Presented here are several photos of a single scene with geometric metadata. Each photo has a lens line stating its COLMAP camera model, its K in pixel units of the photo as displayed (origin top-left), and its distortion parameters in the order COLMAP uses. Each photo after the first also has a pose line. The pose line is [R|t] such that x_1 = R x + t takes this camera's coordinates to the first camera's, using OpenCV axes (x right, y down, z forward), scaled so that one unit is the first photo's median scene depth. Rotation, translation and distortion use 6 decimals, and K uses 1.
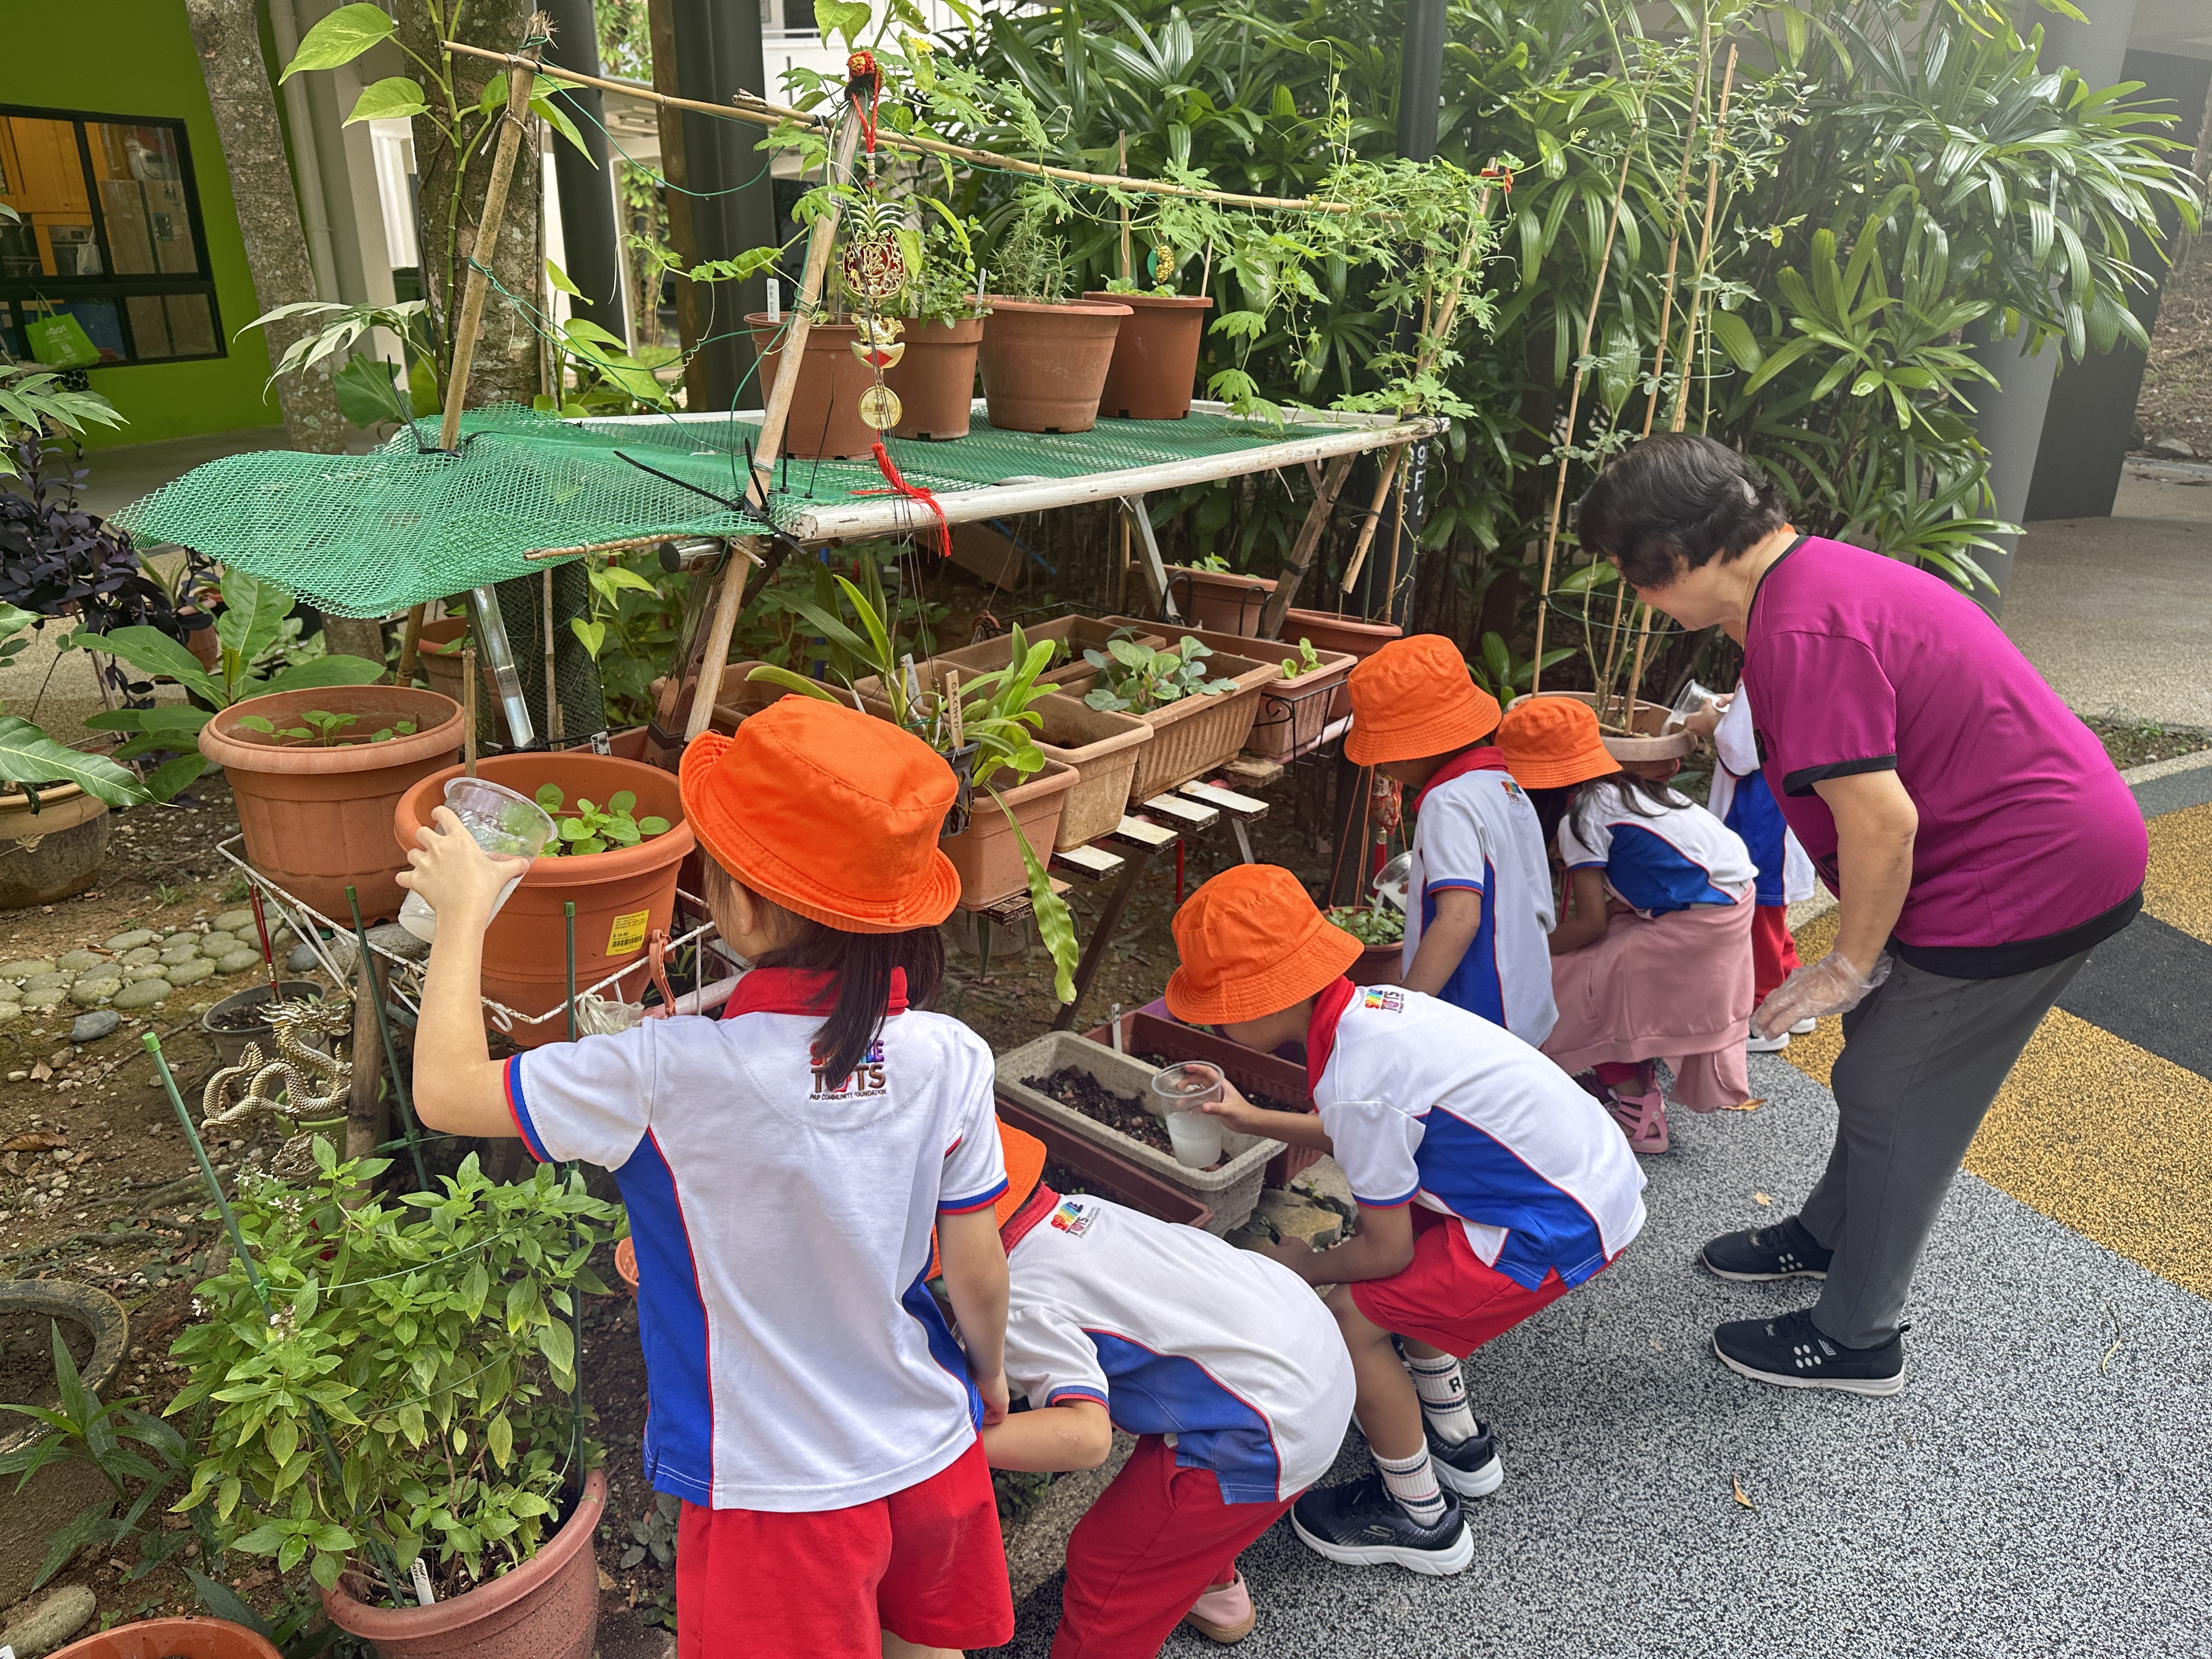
lens RADIAL K [[1566.2, 0, 1100.3], [0, 1566.2, 859.3], [0, 0, 1]] dist [0.112947, -0.126344]
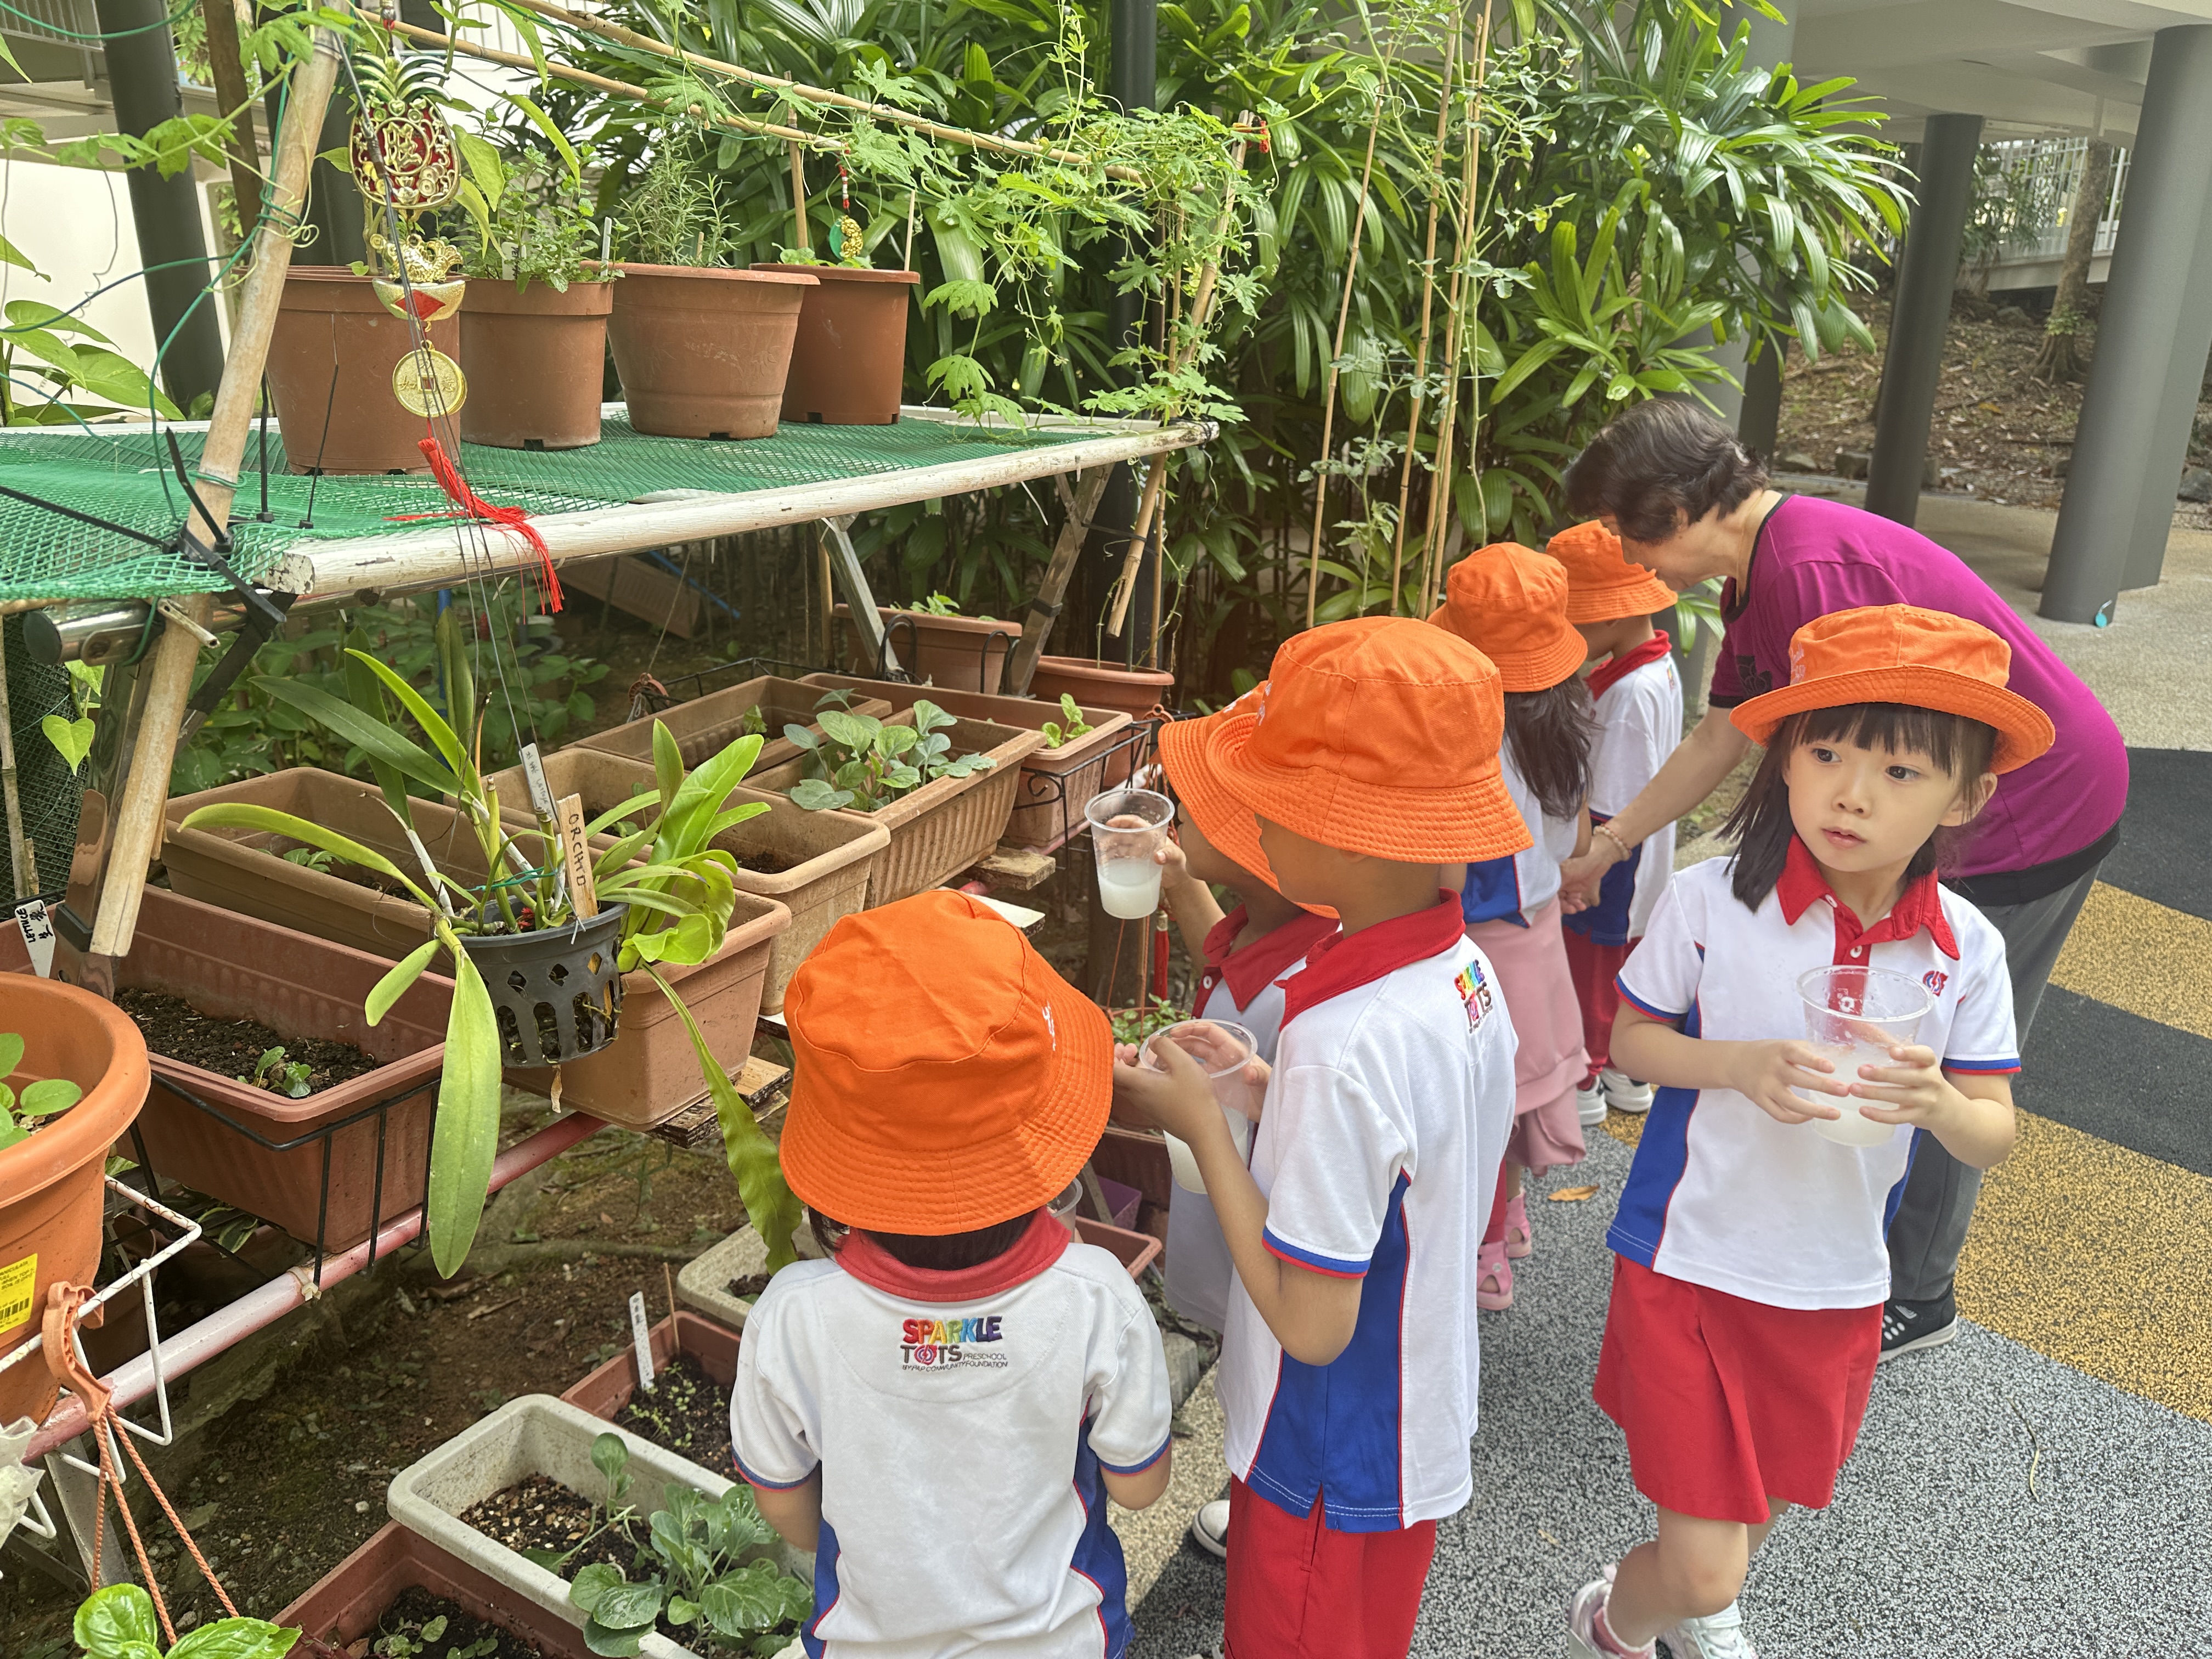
lens RADIAL K [[1630.2, 0, 1108.7], [0, 1630.2, 827.3], [0, 0, 1]] dist [0.072176, -0.075277]
pose [[0.980933, -0.063917, 0.183534, -0.004593], [0.072426, 0.996570, -0.040035, -0.039453], [-0.180346, 0.052565, 0.982198, 0.193321]]
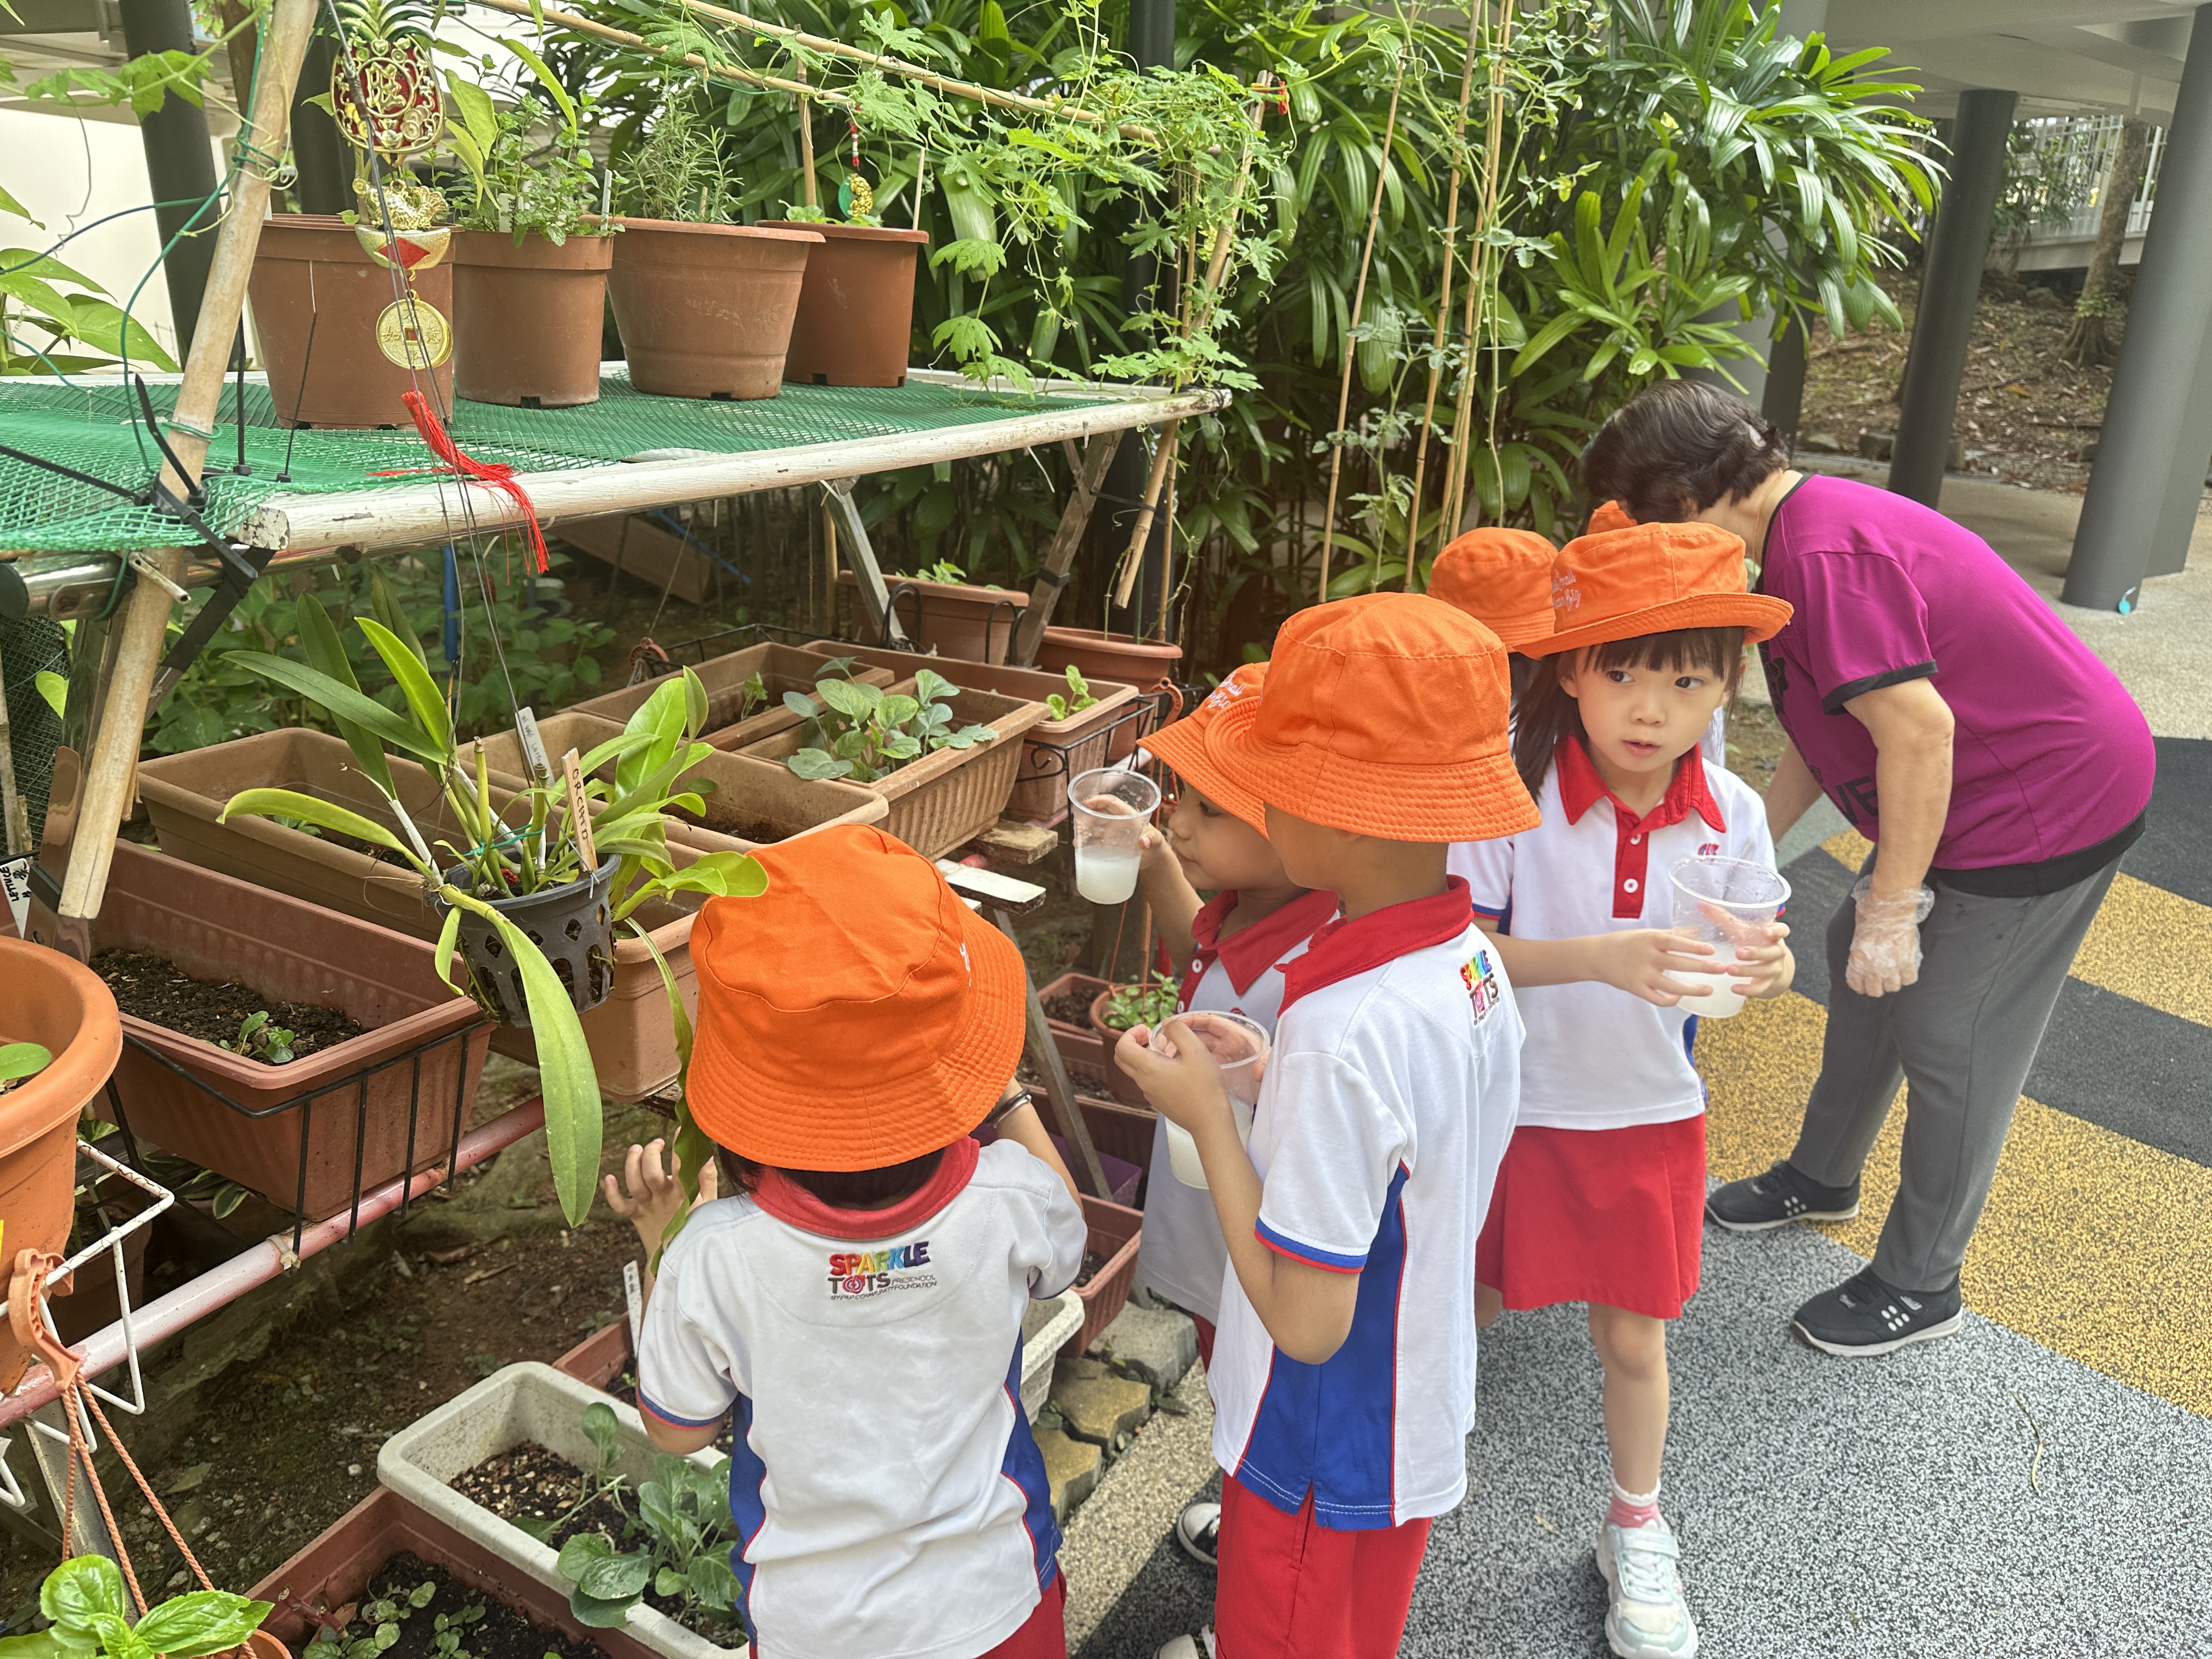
lens RADIAL K [[1634.8, 0, 1106.0], [0, 1634.8, 829.5], [0, 0, 1]] dist [0.061287, -0.063905]
pose [[0.983284, -0.051519, 0.174637, 0.000498], [0.056355, 0.998149, -0.022844, -0.040164], [-0.173137, 0.032304, 0.984368, 0.202387]]
